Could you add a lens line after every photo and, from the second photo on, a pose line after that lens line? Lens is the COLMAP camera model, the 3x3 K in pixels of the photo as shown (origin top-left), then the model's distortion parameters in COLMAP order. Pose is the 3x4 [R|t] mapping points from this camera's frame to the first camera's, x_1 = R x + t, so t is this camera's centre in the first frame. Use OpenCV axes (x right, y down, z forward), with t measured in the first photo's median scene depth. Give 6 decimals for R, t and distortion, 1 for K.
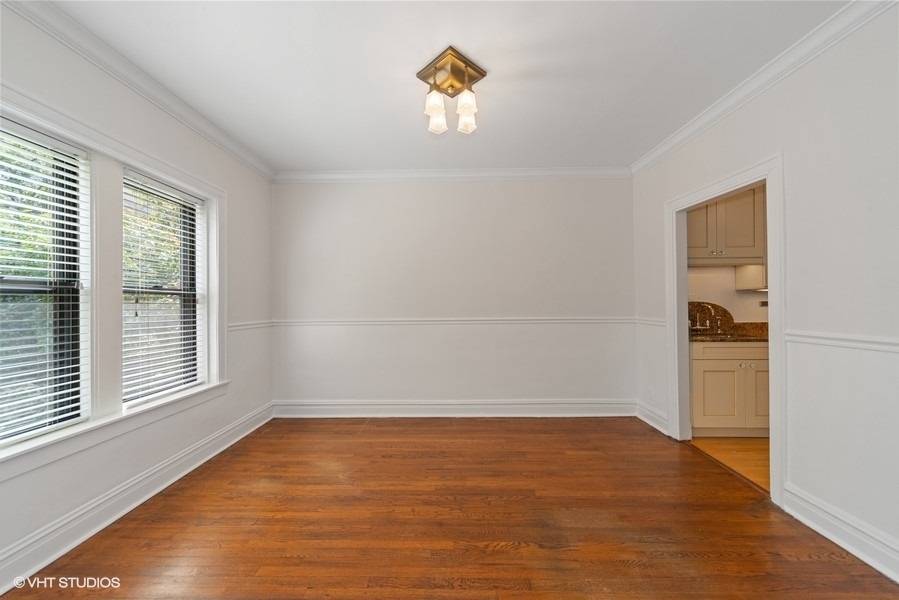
lens RADIAL K [[326.7, 0, 449.4], [0, 326.7, 301.9], [0, 0, 1]] dist [-0.017924, -0.000023]
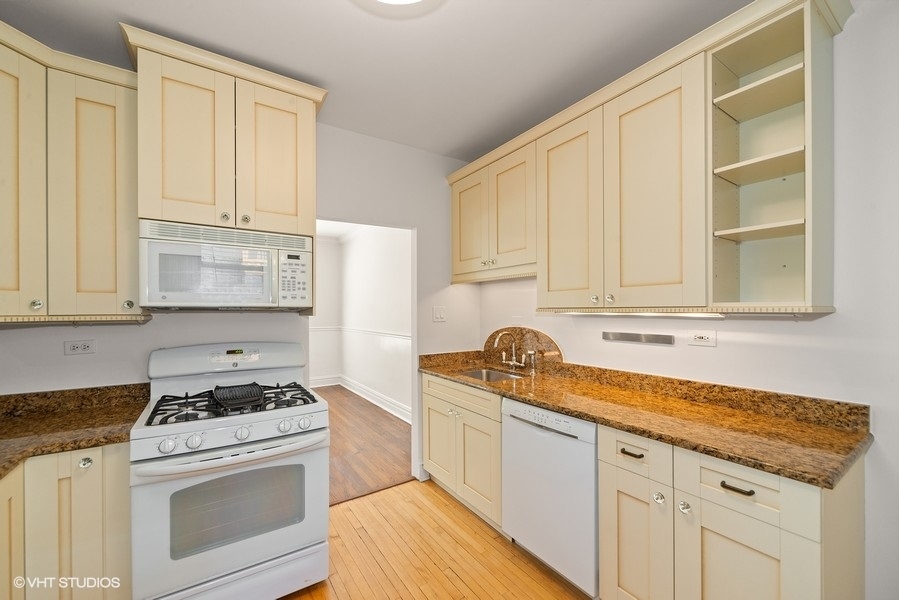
lens RADIAL K [[357.7, 0, 436.5], [0, 357.7, 310.3], [0, 0, 1]] dist [-0.003854, -0.000206]
pose [[0.562330, 0.005975, -0.826891, 1.336157], [0.004782, 0.999934, 0.010477, -0.047911], [0.826899, -0.009846, 0.562264, 0.405273]]
